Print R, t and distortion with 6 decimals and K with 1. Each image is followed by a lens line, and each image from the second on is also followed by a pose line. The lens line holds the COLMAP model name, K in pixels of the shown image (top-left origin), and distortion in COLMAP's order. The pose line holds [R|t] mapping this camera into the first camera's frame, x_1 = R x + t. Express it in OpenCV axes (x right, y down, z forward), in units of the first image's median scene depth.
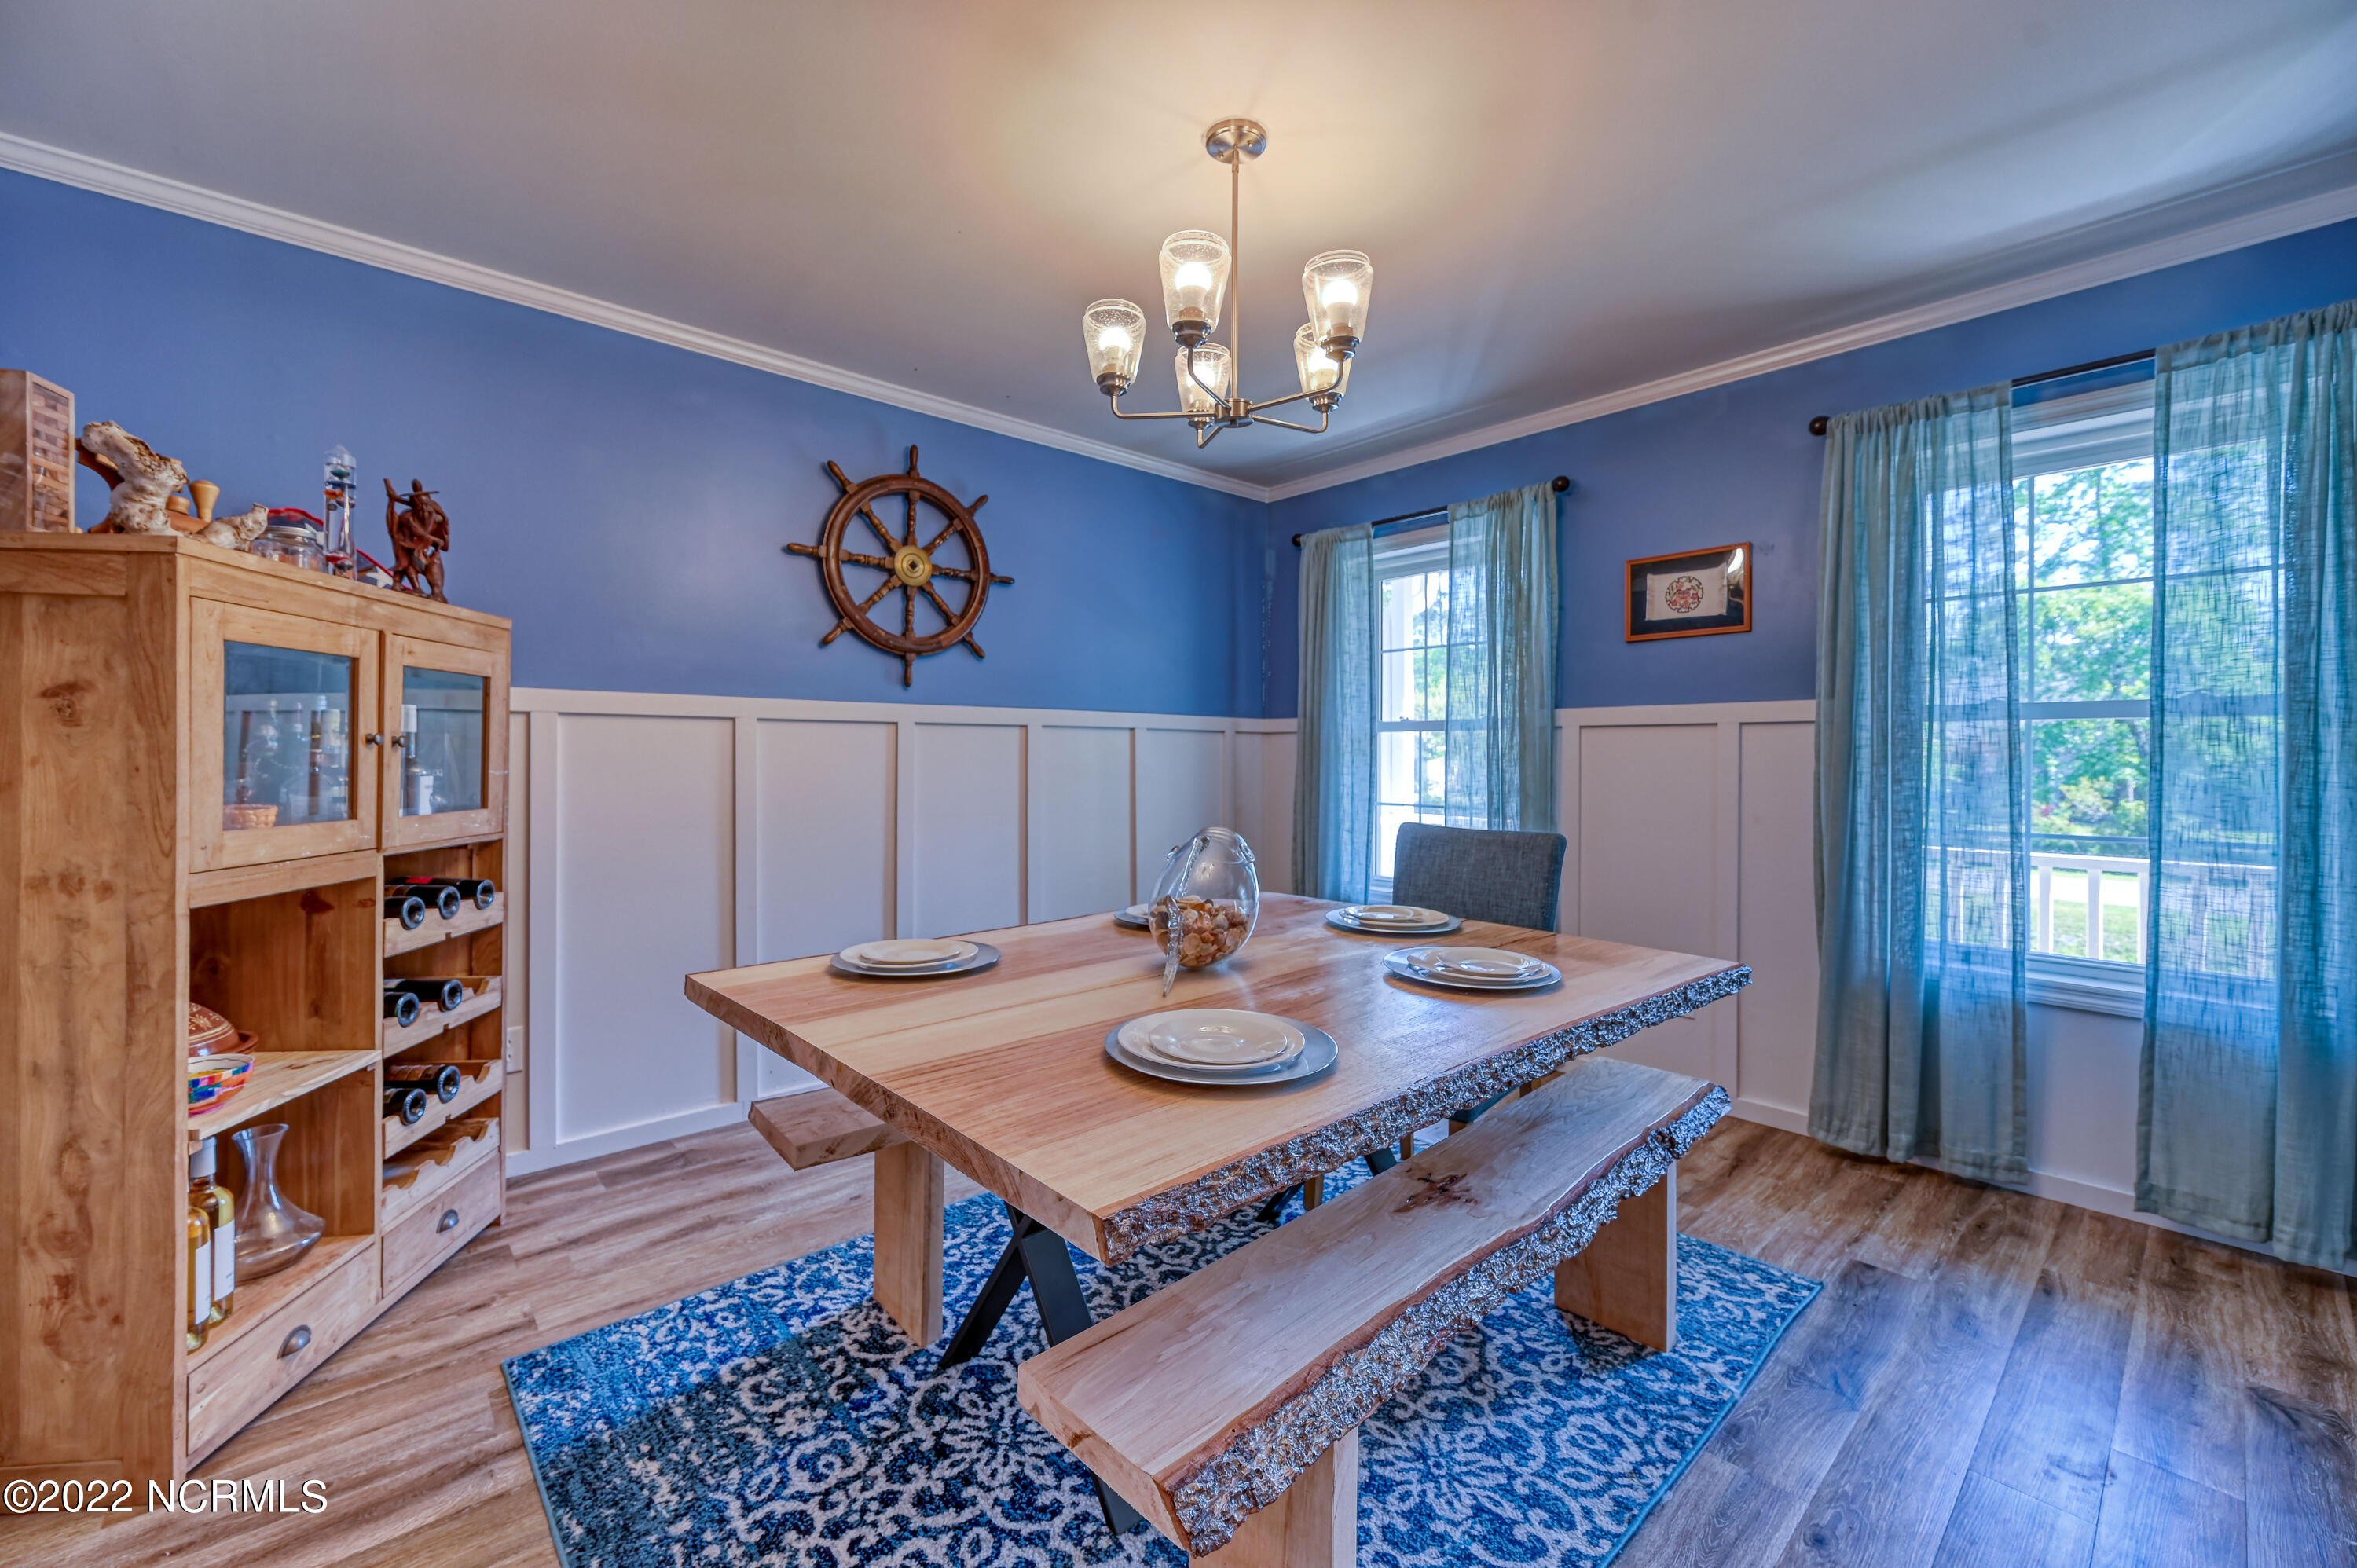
lens RADIAL K [[956.7, 0, 1174.7], [0, 956.7, 763.7], [0, 0, 1]] dist [-0.001704, 0.000438]
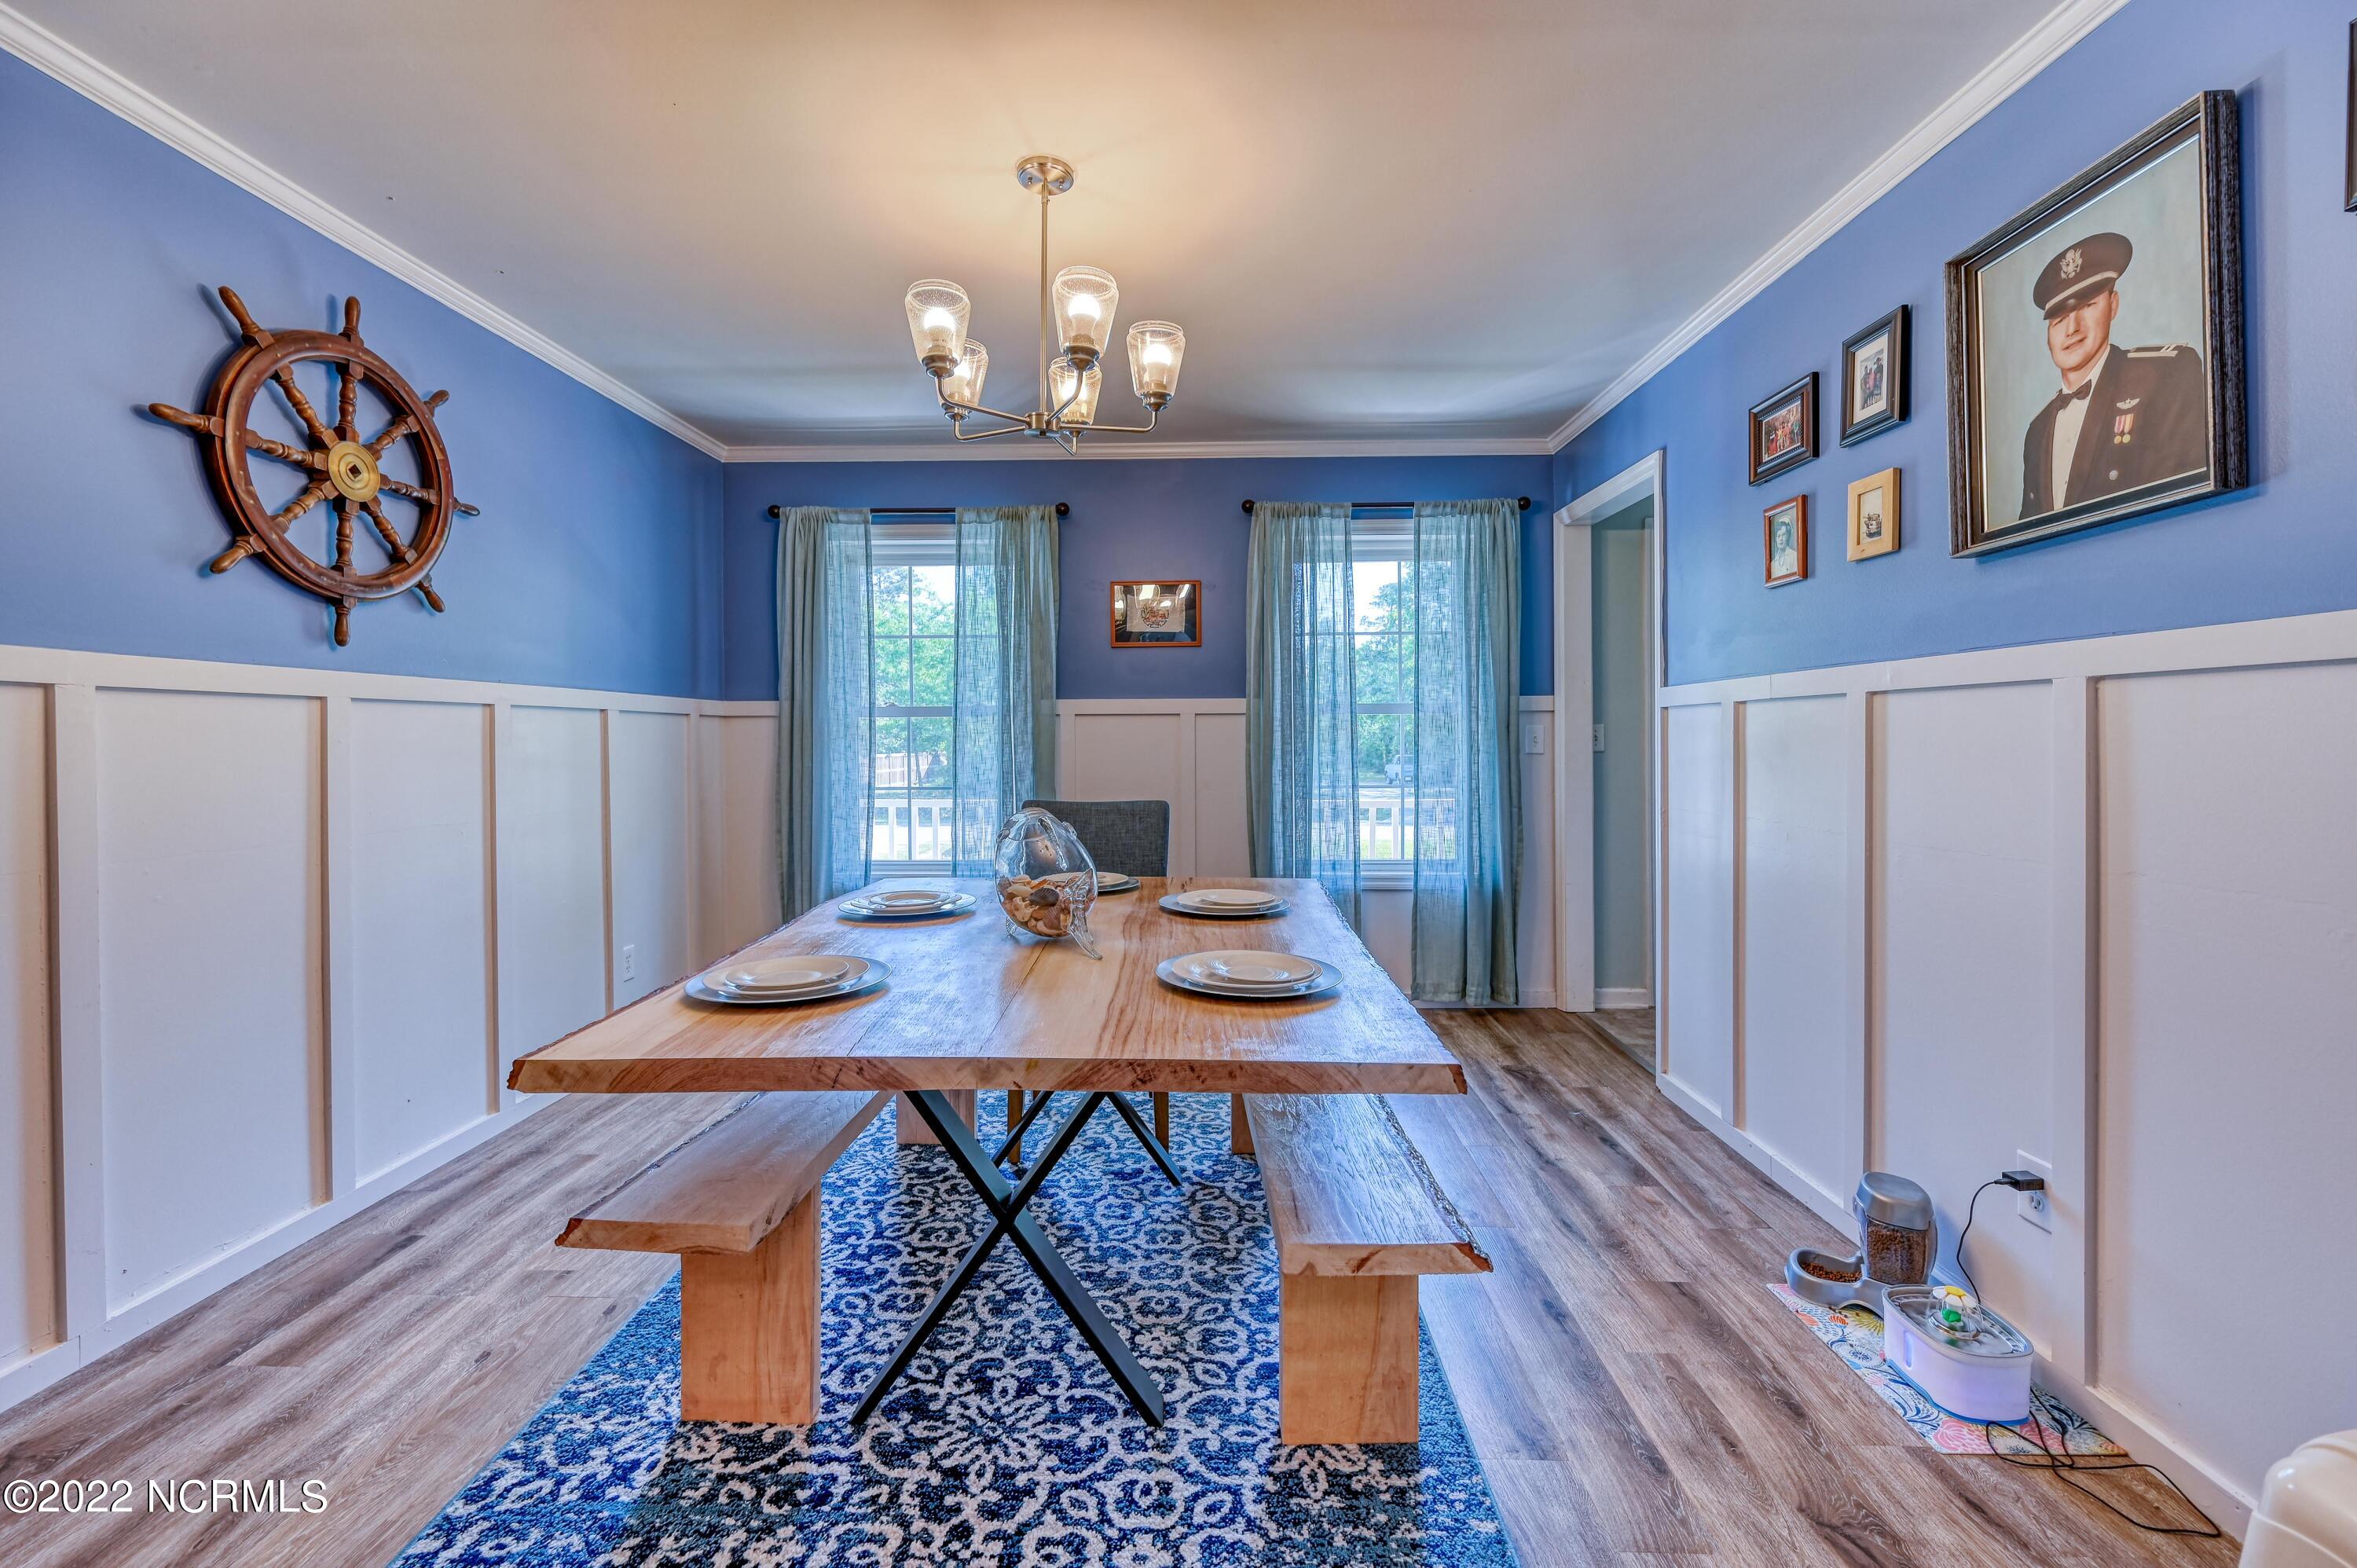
lens RADIAL K [[956.7, 0, 1192.9], [0, 956.7, 746.8], [0, 0, 1]] dist [-0.001704, 0.000438]
pose [[0.677657, -0.013353, 0.735256, -0.462162], [0.012925, 0.999897, 0.006247, -0.005203], [-0.735264, 0.005270, 0.677760, 0.104925]]
